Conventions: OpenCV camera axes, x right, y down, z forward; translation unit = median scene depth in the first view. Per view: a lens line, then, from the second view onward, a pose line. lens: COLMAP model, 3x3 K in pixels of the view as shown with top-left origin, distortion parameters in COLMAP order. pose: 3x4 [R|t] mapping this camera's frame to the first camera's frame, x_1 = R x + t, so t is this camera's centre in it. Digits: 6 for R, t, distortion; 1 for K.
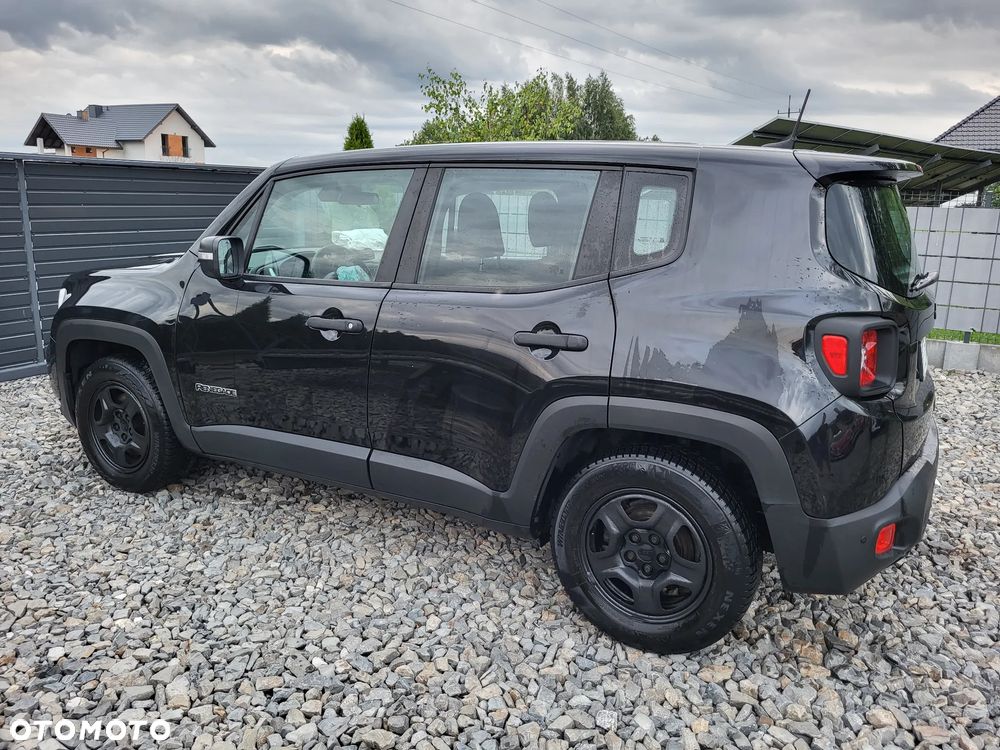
lens RADIAL K [[763.9, 0, 508.1], [0, 763.9, 371.1], [0, 0, 1]] dist [0.044224, -0.036620]
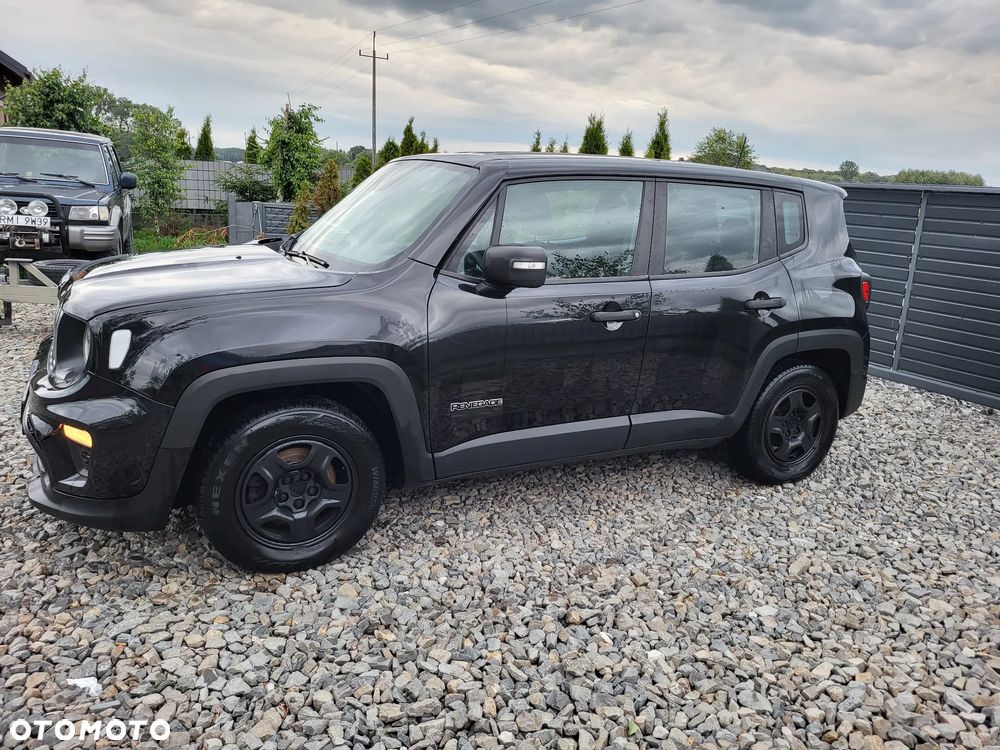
lens RADIAL K [[762.4, 0, 526.8], [0, 762.4, 367.7], [0, 0, 1]] dist [0.044946, -0.041722]
pose [[0.533934, -0.186085, 0.824795, -1.314373], [0.133867, 0.981782, 0.134845, -0.163774], [-0.834862, 0.038414, 0.549118, 0.501161]]
